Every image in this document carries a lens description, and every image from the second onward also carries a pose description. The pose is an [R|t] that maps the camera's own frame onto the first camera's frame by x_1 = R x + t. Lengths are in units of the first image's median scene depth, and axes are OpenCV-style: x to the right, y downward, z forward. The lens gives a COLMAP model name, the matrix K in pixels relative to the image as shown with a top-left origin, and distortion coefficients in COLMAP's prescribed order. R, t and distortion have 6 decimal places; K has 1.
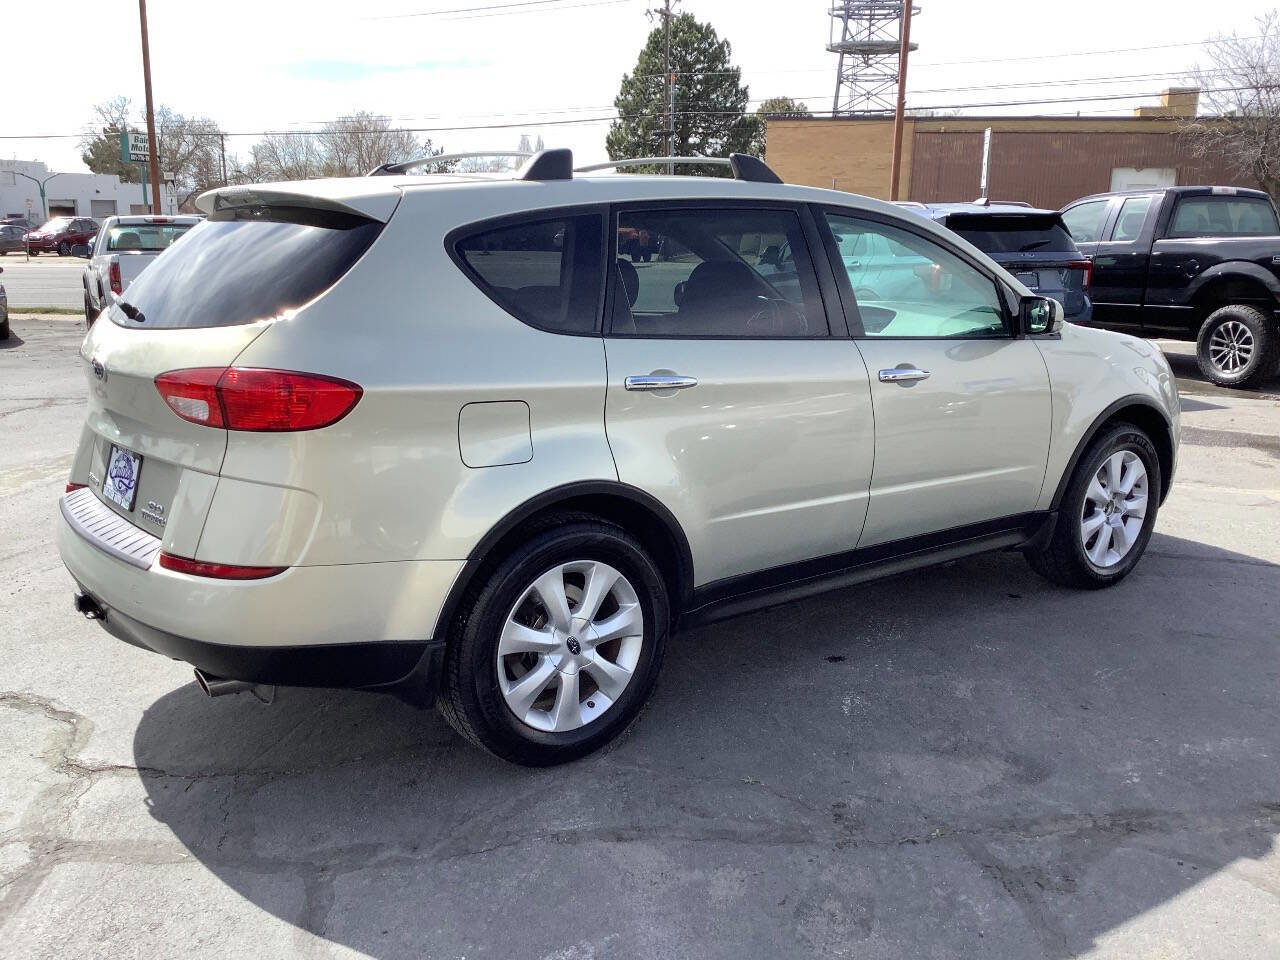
lens RADIAL K [[1138.7, 0, 634.0], [0, 1138.7, 486.1], [0, 0, 1]] dist [0.099091, -0.142597]
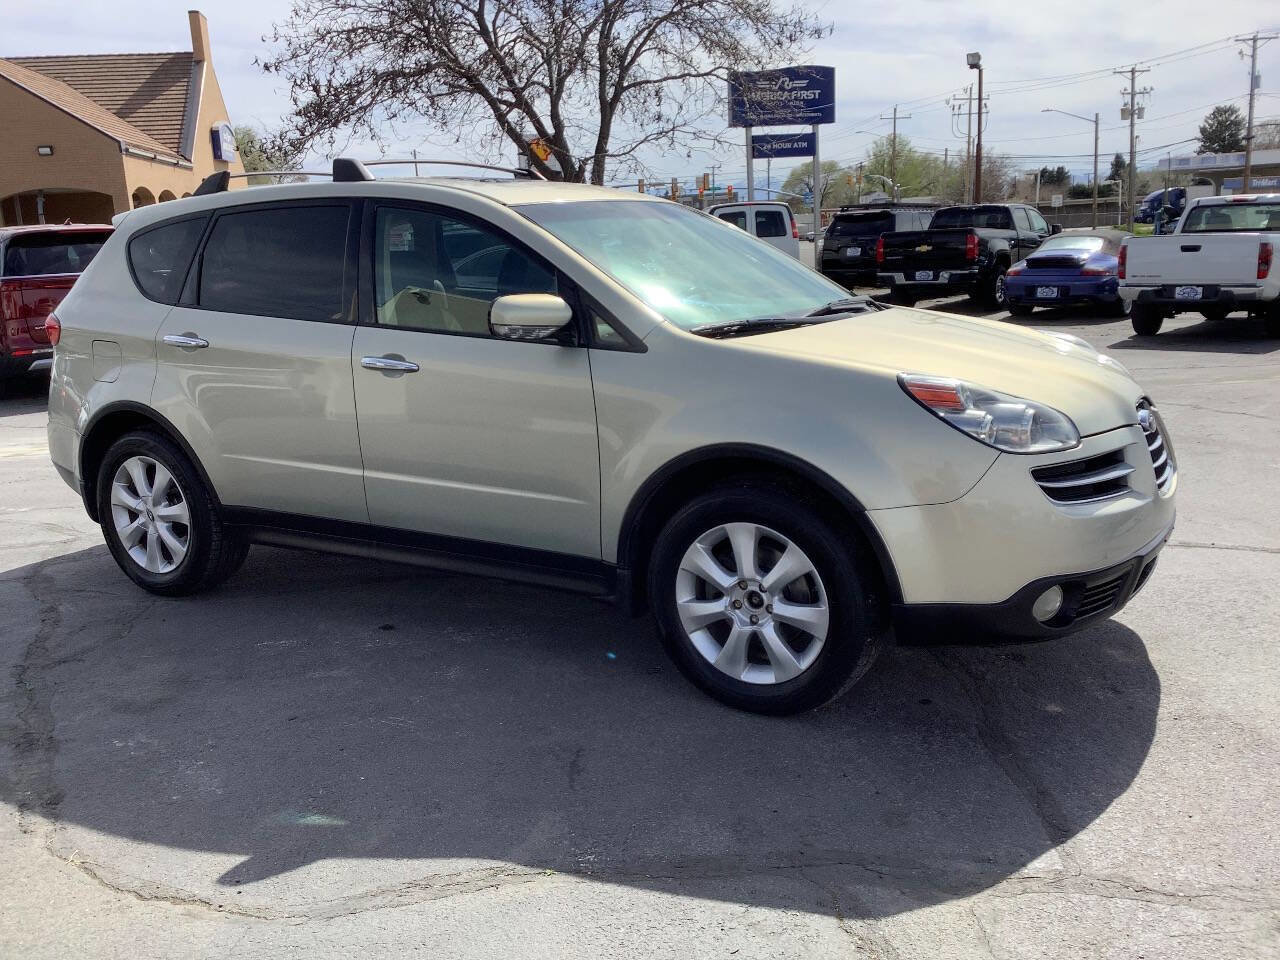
lens RADIAL K [[1149.9, 0, 640.0], [0, 1149.9, 480.0], [0, 0, 1]] dist [0.093067, -0.153384]
pose [[0.369024, 0.177856, -0.912244, 1.360075], [-0.168593, 0.978046, 0.122485, -0.171420], [0.914001, 0.108598, 0.390908, 0.874144]]
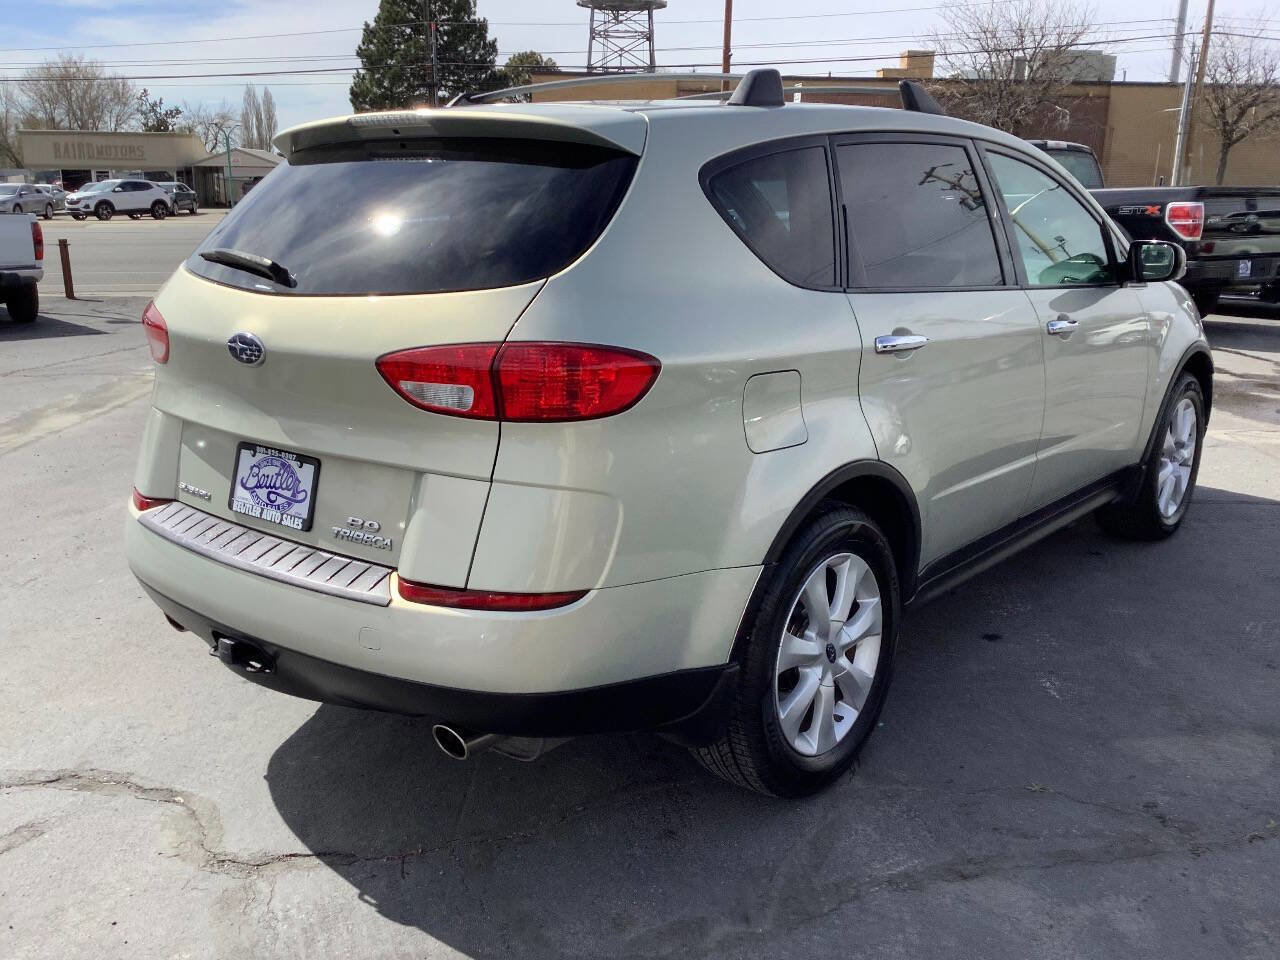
lens RADIAL K [[1149.9, 0, 640.0], [0, 1149.9, 480.0], [0, 0, 1]] dist [0.093067, -0.153384]
pose [[0.976262, -0.056744, 0.209030, -0.326456], [0.051060, 0.998167, 0.032494, -0.022927], [-0.210490, -0.021049, 0.977369, 0.163600]]
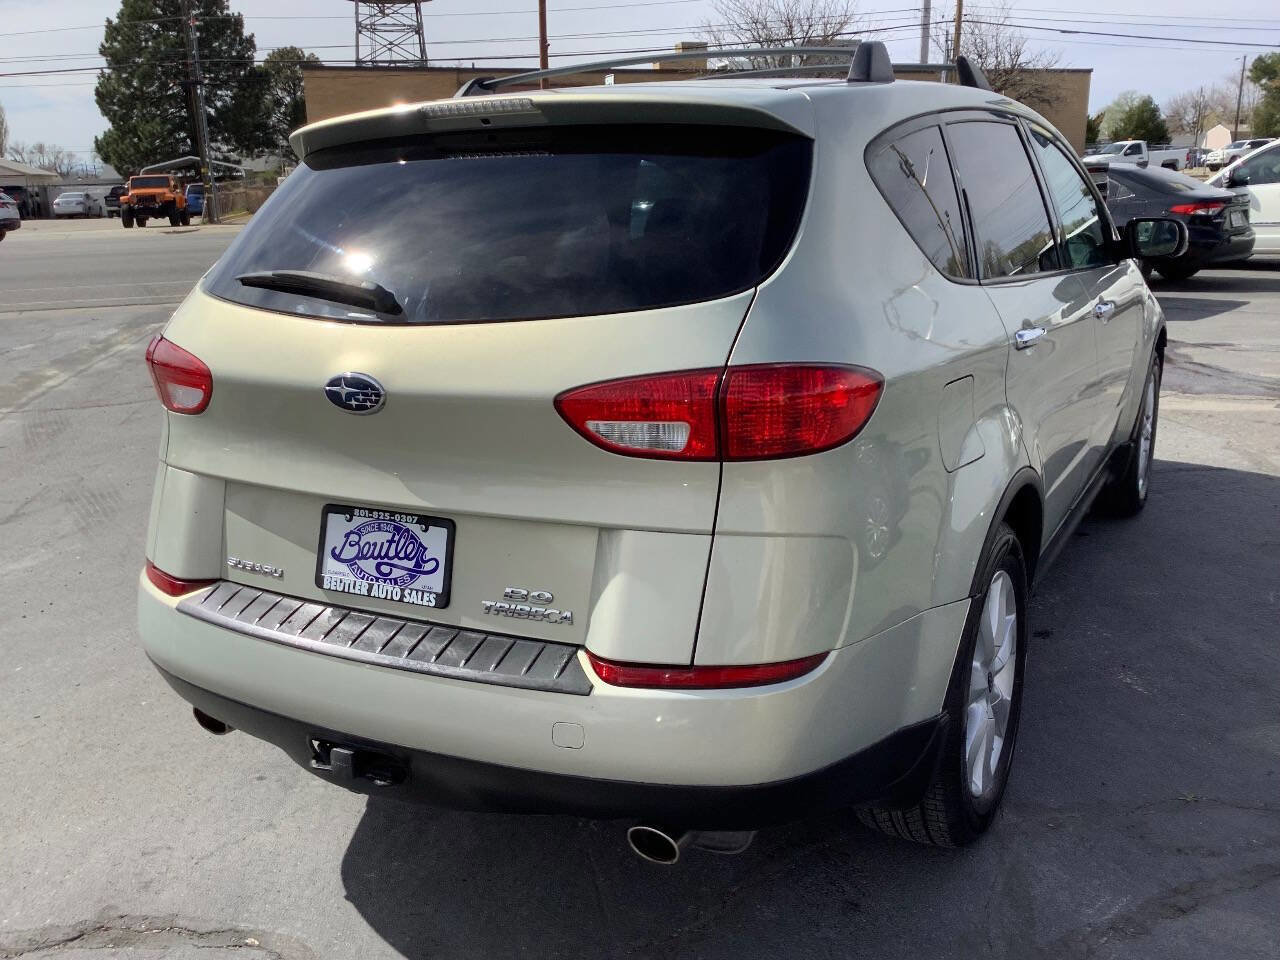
lens RADIAL K [[1170.5, 0, 641.0], [0, 1170.5, 462.9], [0, 0, 1]] dist [0.015269, -0.014049]
pose [[0.918042, -0.126484, 0.375766, -0.492513], [0.121400, 0.991903, 0.037281, -0.059913], [-0.377439, 0.011392, 0.925964, 0.305771]]
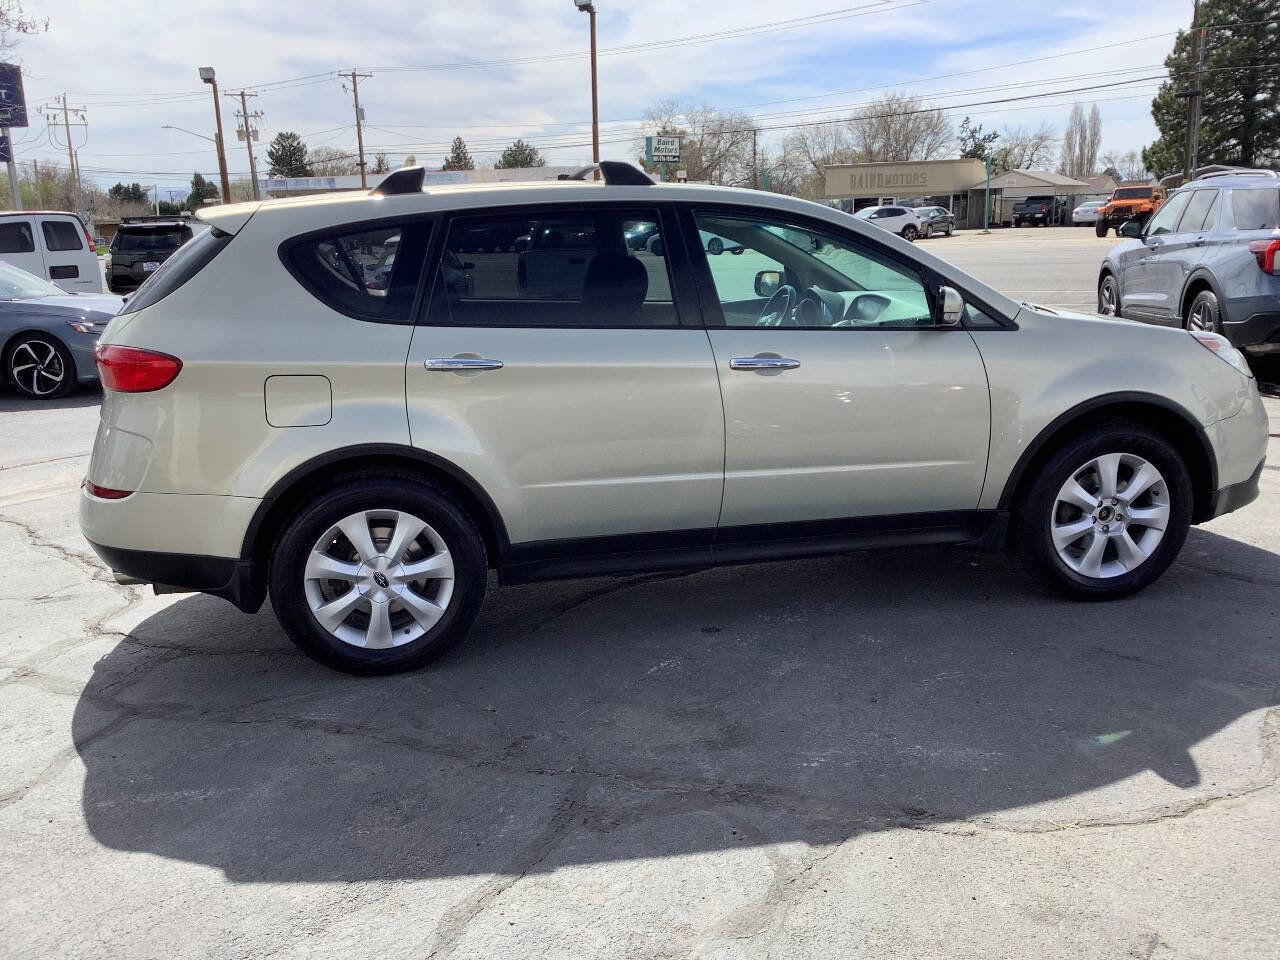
lens RADIAL K [[1142.0, 0, 637.5], [0, 1142.0, 478.2], [0, 0, 1]] dist [0.060501, -0.102786]
pose [[0.901385, 0.063805, -0.428292, 0.626002], [-0.060239, 0.997944, 0.021890, -0.009554], [0.428808, 0.006068, 0.903375, 0.014520]]
